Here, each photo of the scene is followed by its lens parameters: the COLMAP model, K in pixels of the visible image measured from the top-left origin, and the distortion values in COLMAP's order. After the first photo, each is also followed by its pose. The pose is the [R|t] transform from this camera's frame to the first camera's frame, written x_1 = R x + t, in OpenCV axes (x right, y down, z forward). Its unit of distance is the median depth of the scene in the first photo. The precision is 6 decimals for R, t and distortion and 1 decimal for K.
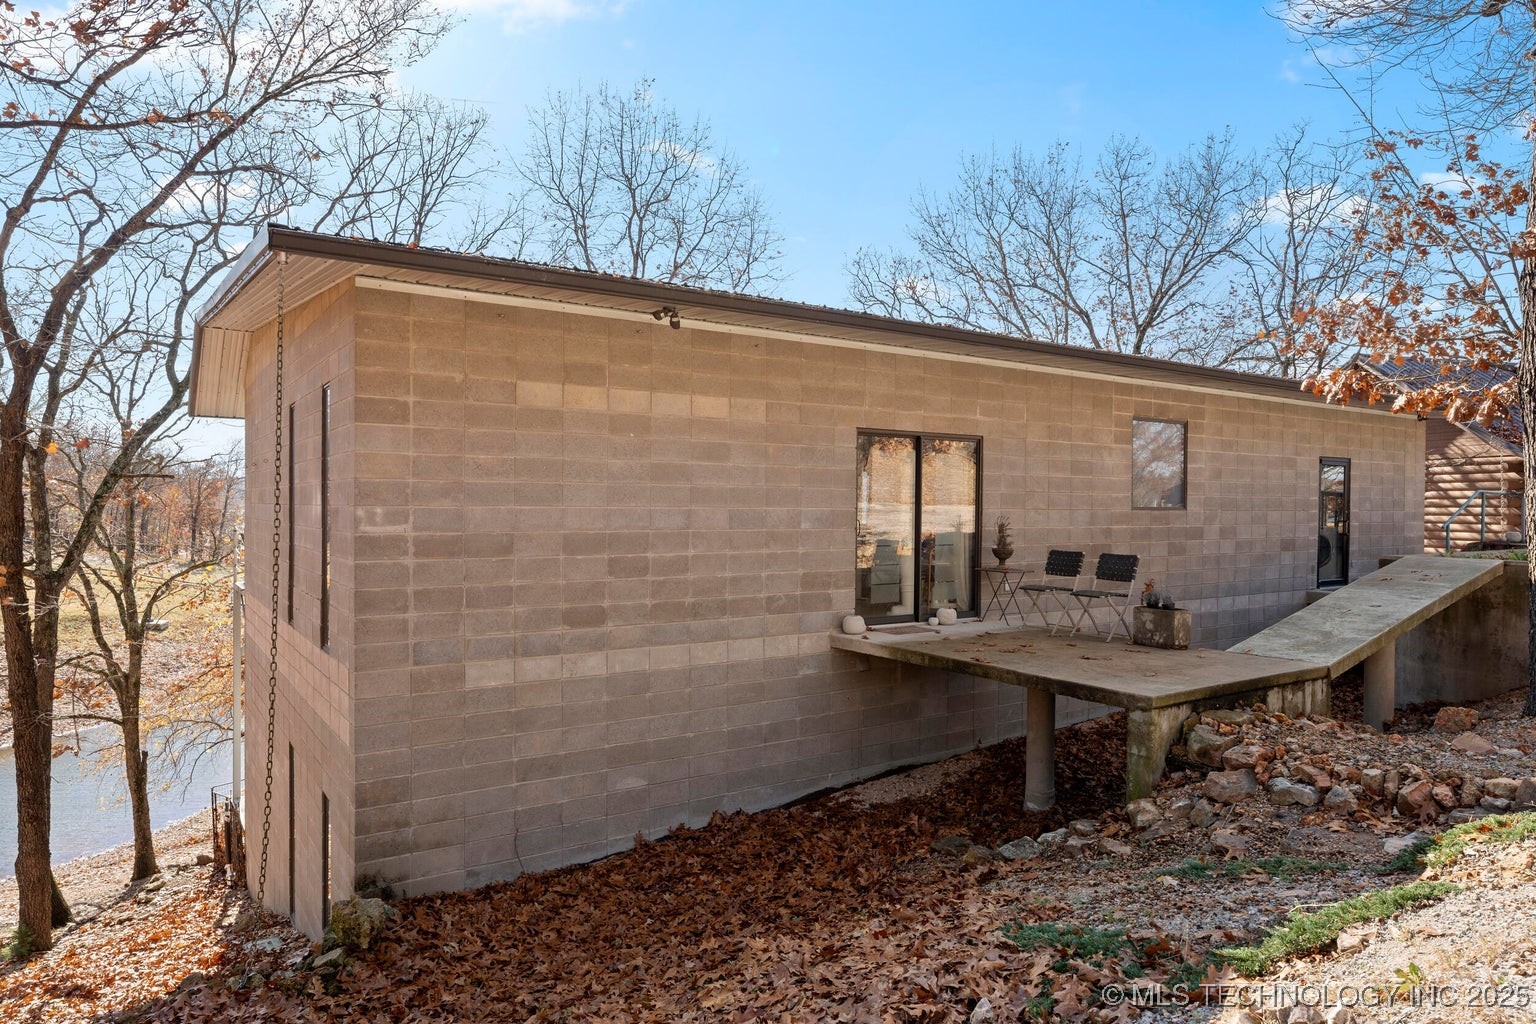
lens RADIAL K [[949.0, 0, 765.6], [0, 949.0, 520.3], [0, 0, 1]] dist [-0.014040, 0.001424]
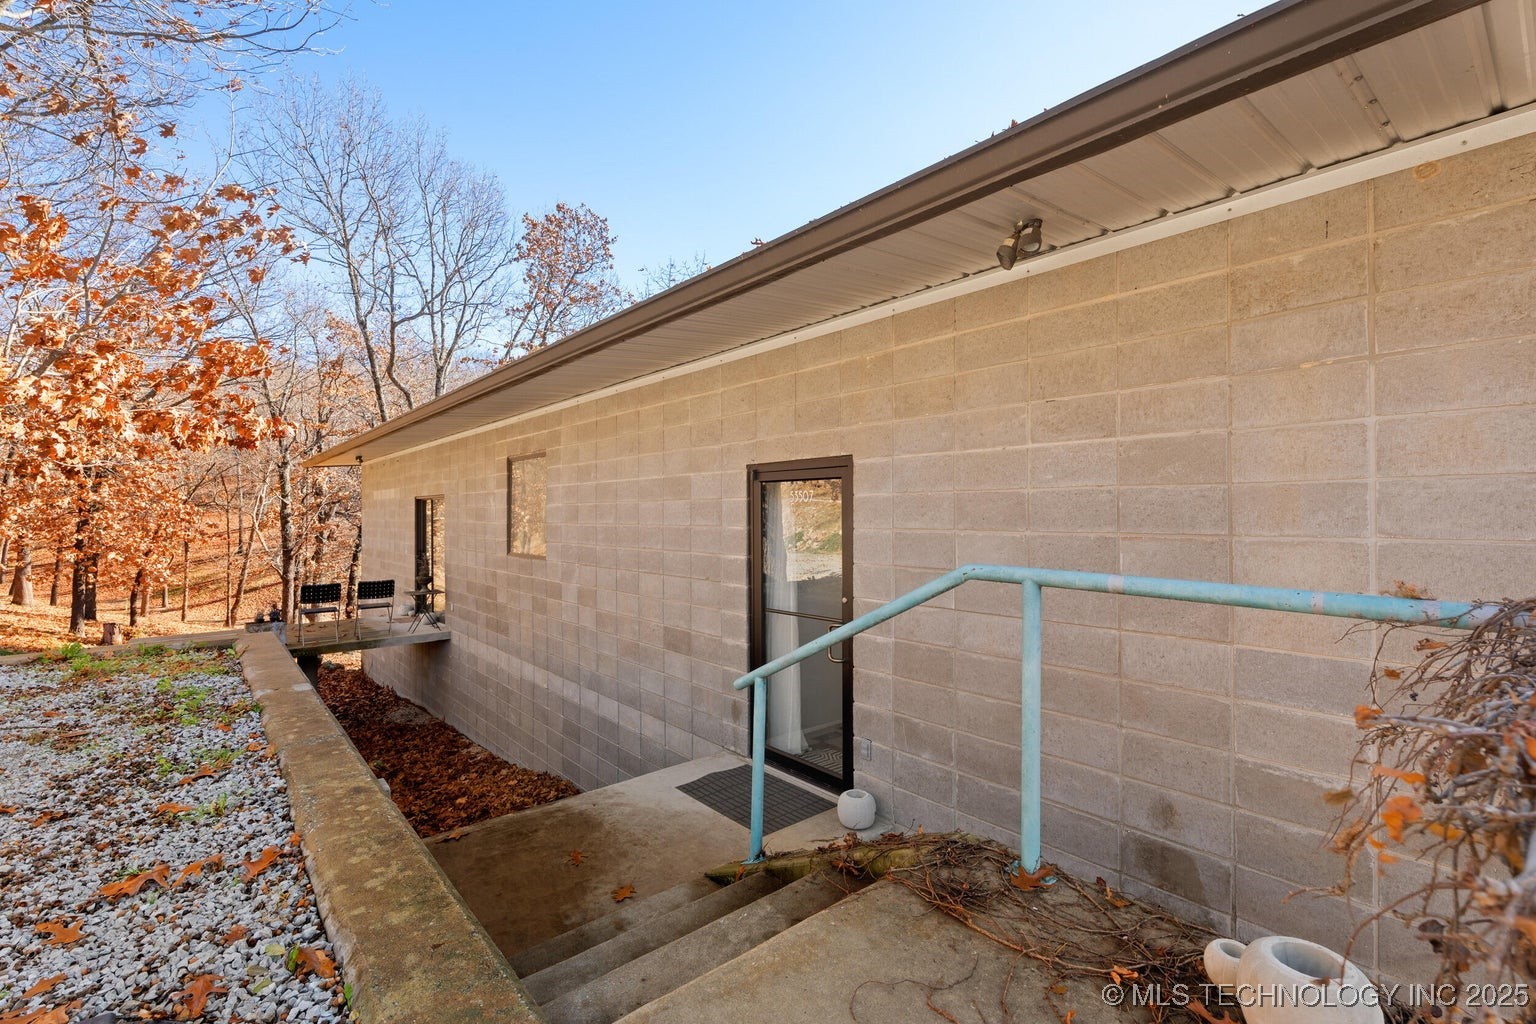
lens RADIAL K [[687.1, 0, 761.8], [0, 687.1, 505.0], [0, 0, 1]] dist [0.001983, 0.000239]
pose [[0.101619, -0.015421, -0.994704, 1.584612], [-0.006051, 0.999852, -0.016119, -0.074806], [0.994805, 0.007657, 0.101510, 1.692357]]
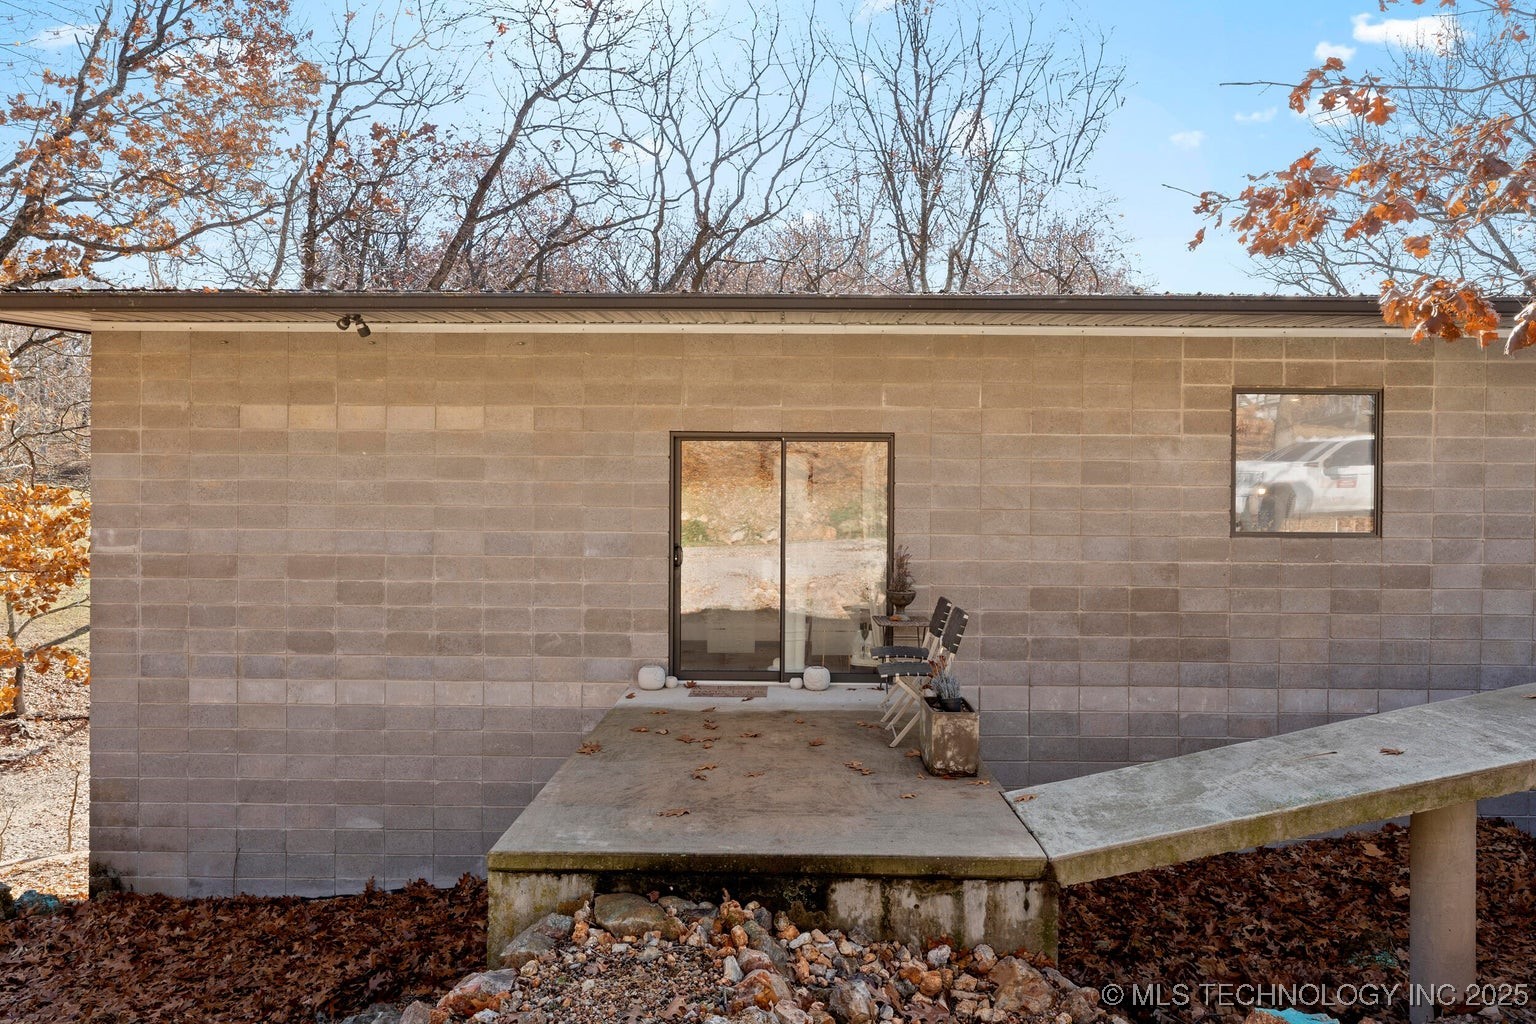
lens RADIAL K [[933.6, 0, 772.2], [0, 933.6, 511.5], [0, 0, 1]] dist [-0.004107, 0.001918]
pose [[0.824617, 0.002962, -0.565684, 0.692969], [-0.010496, 0.999894, -0.010065, -0.025916], [0.565594, 0.014237, 0.824561, 0.449900]]
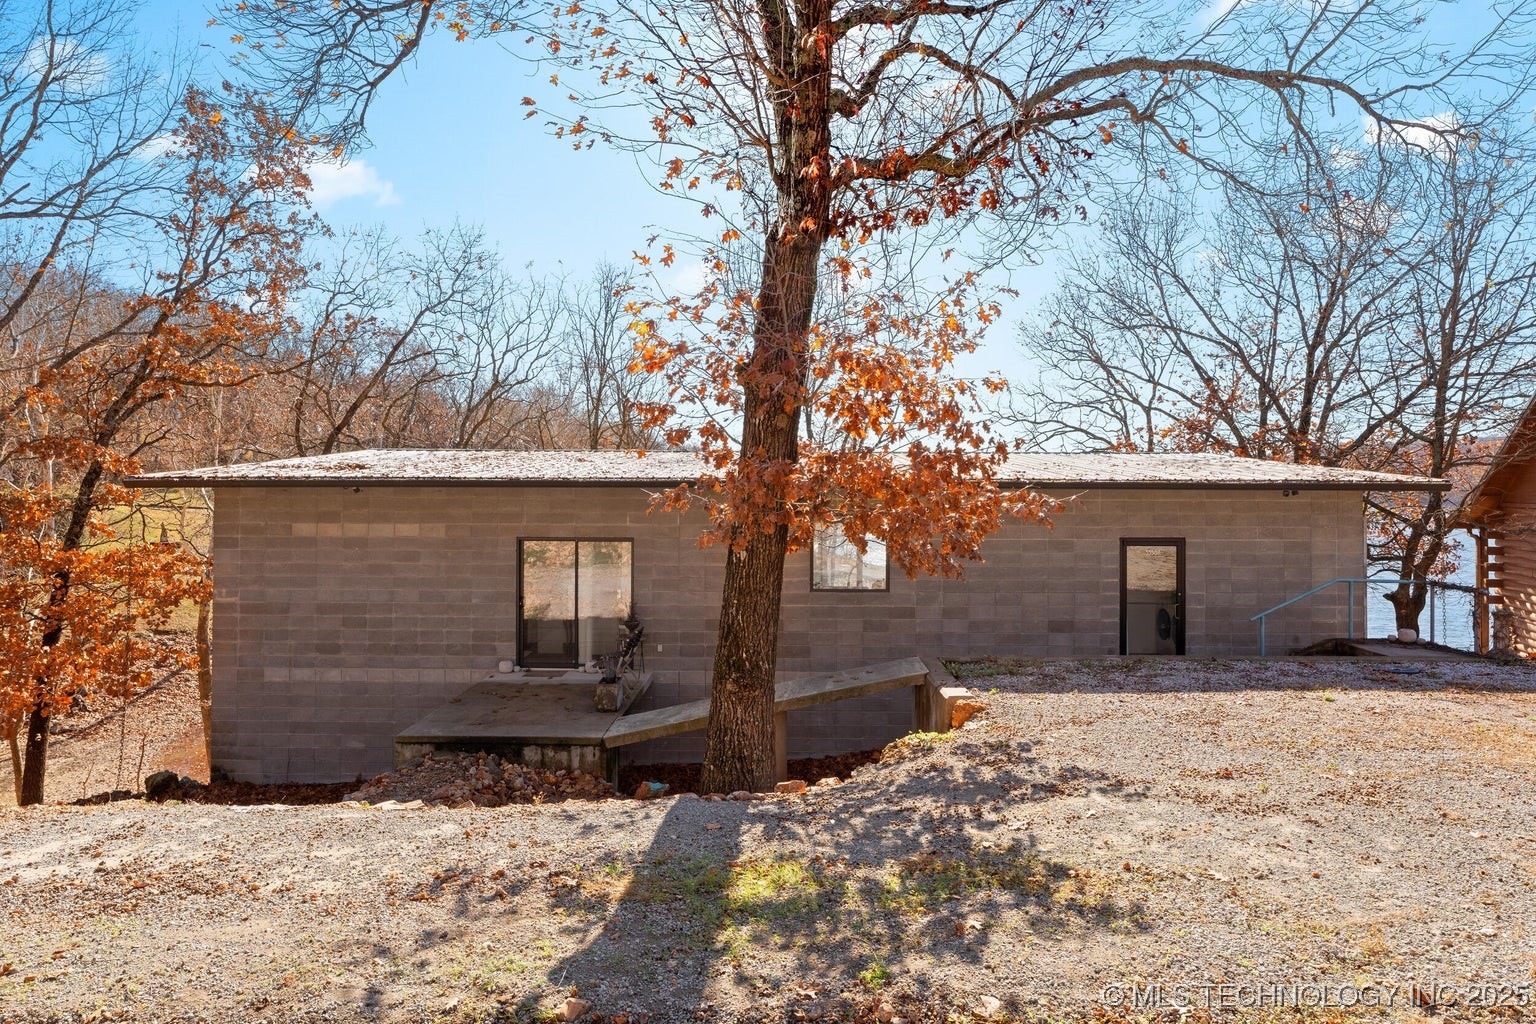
lens RADIAL K [[906.3, 0, 770.4], [0, 906.3, 474.9], [0, 0, 1]] dist [-0.004835, -0.000689]
pose [[0.823777, -0.011223, -0.566803, 1.424127], [-0.006745, 0.999539, -0.029594, -0.177485], [0.566874, 0.028202, 0.823321, 0.028900]]
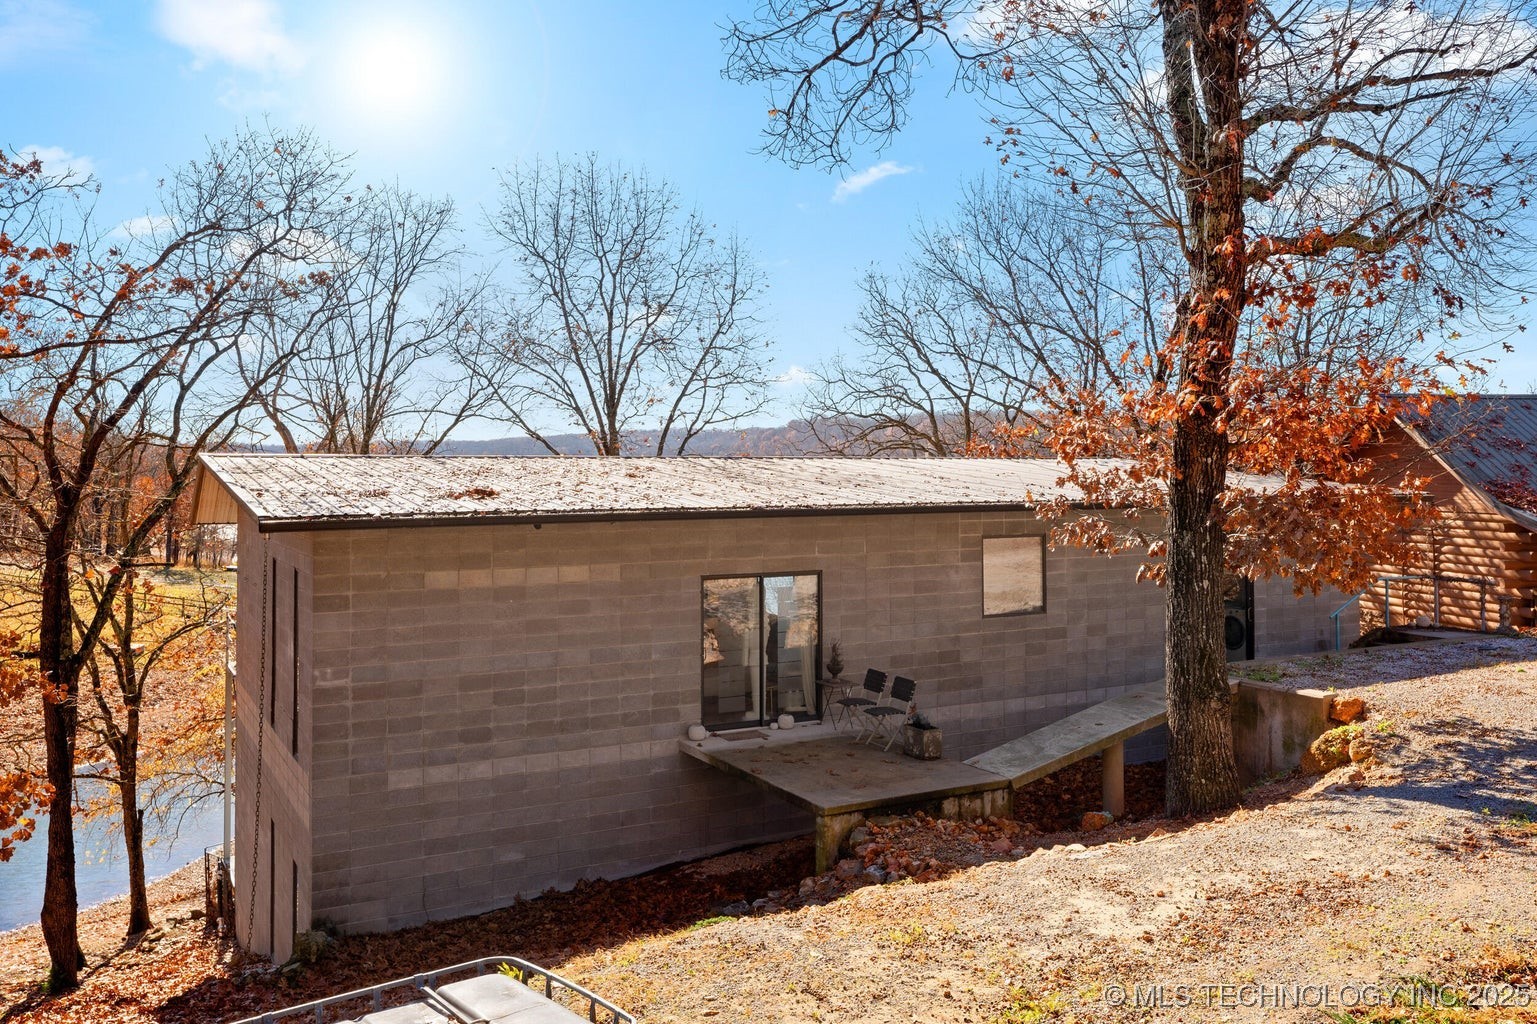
lens RADIAL K [[1242.4, 0, 770.9], [0, 1242.4, 442.5], [0, 0, 1]] dist [-0.011746, 0.005029]
pose [[0.995951, -0.012578, -0.089013, 0.383746], [0.009191, 0.999222, -0.038360, -0.238712], [0.089426, 0.037386, 0.995292, -0.740650]]
